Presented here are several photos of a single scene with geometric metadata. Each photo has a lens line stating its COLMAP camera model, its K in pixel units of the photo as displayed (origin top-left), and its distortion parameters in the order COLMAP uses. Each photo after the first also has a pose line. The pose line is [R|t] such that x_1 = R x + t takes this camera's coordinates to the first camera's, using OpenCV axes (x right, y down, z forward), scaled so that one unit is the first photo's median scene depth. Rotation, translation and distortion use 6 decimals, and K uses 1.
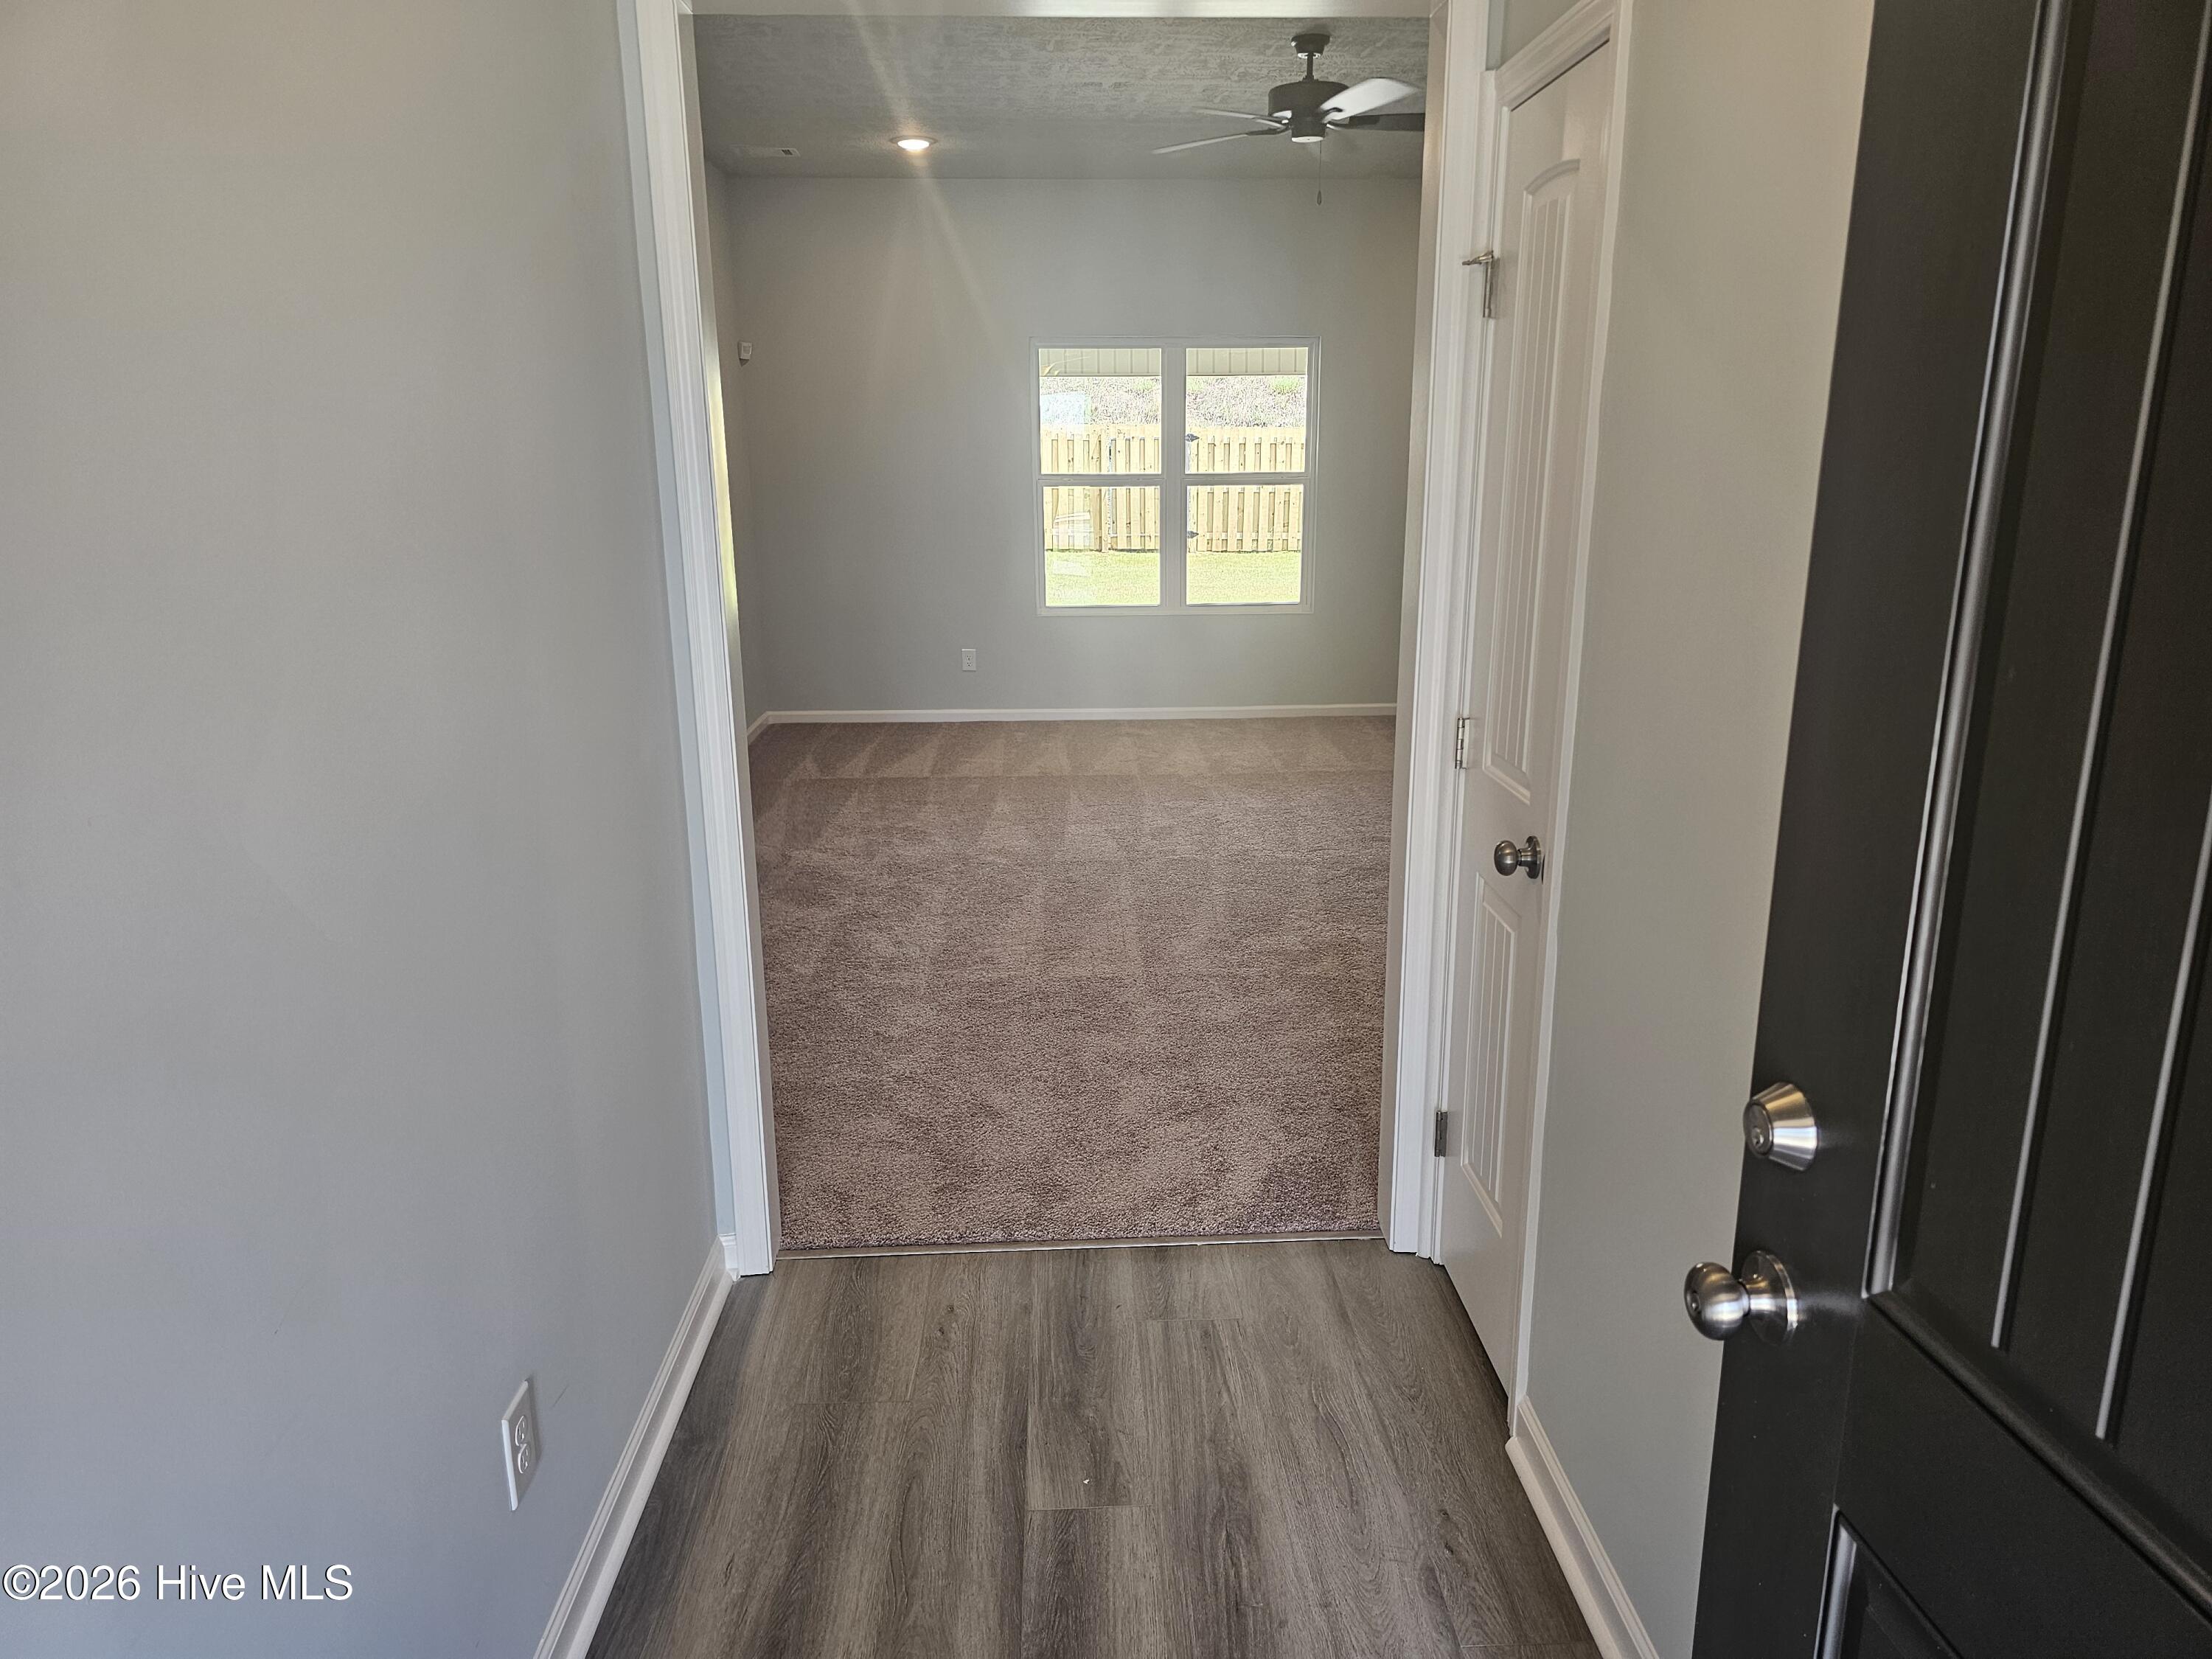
lens RADIAL K [[1463.4, 0, 1102.6], [0, 1463.4, 842.5], [0, 0, 1]] dist [0.089948, -0.108336]
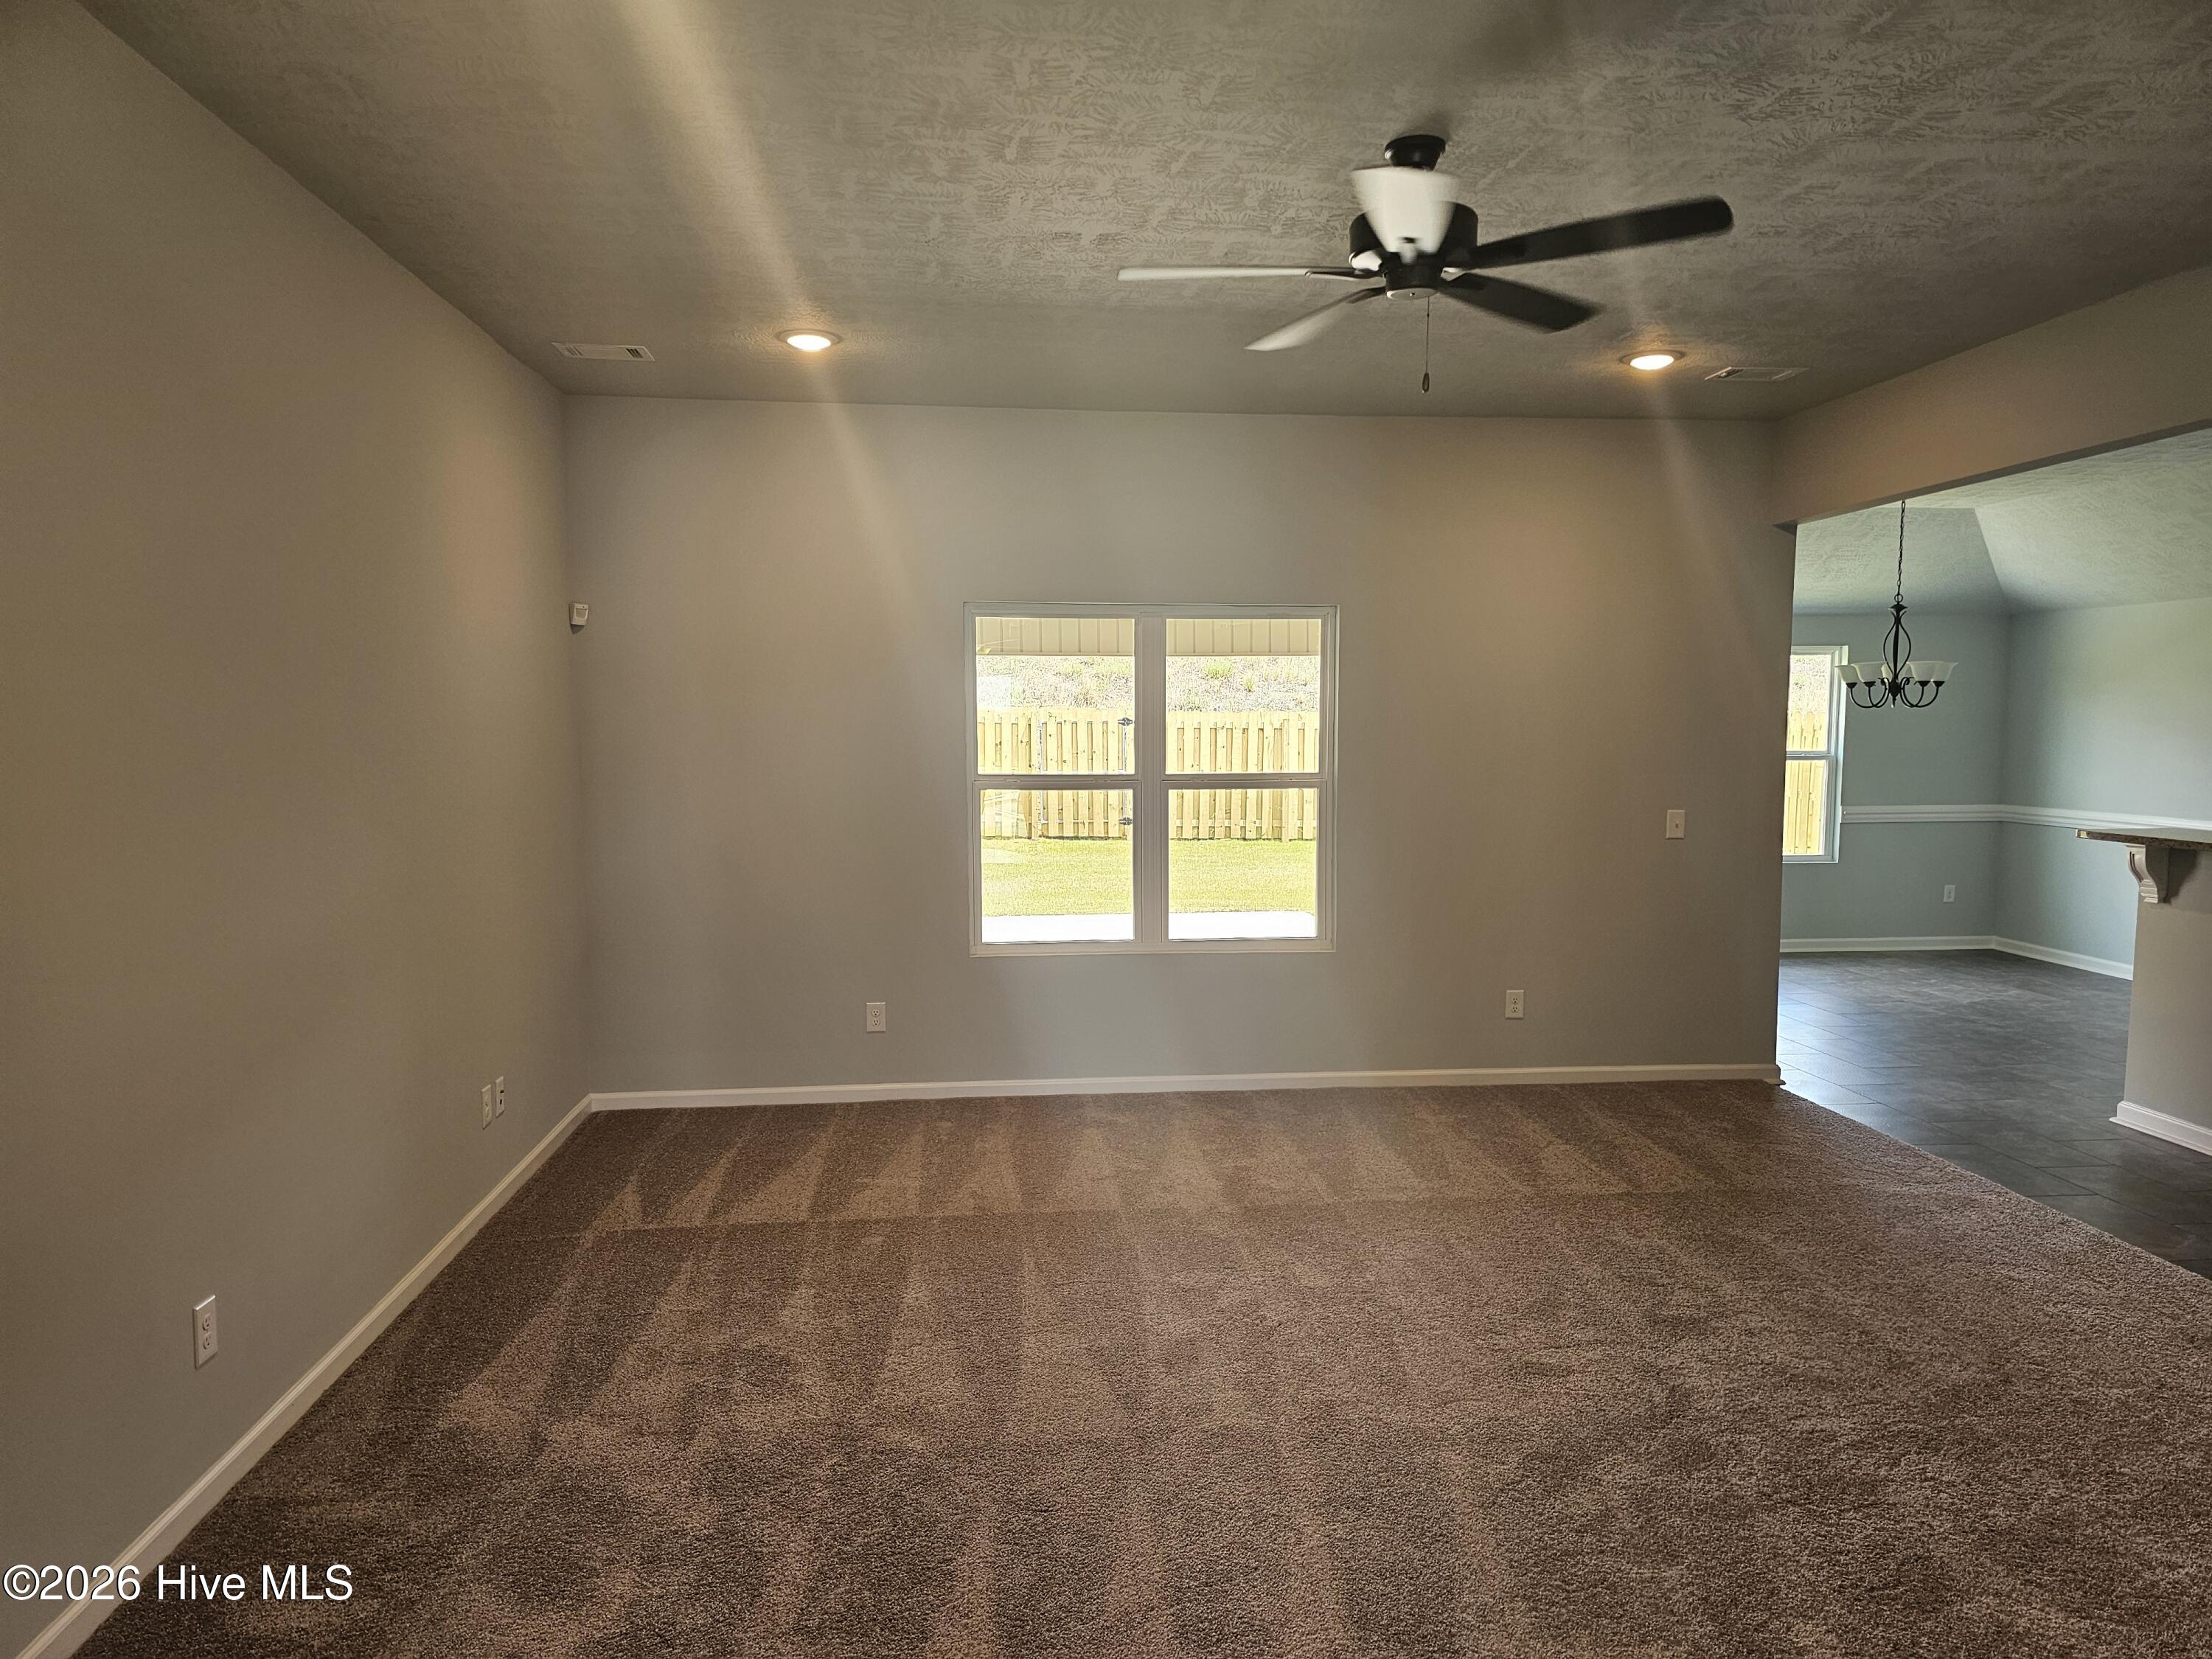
lens RADIAL K [[1463.4, 0, 1102.6], [0, 1463.4, 842.5], [0, 0, 1]] dist [0.089948, -0.108336]
pose [[0.998473, 0.000733, 0.055245, -0.022031], [0.009365, 0.983197, -0.182310, -0.089333], [-0.054450, 0.182549, 0.981688, 0.303204]]
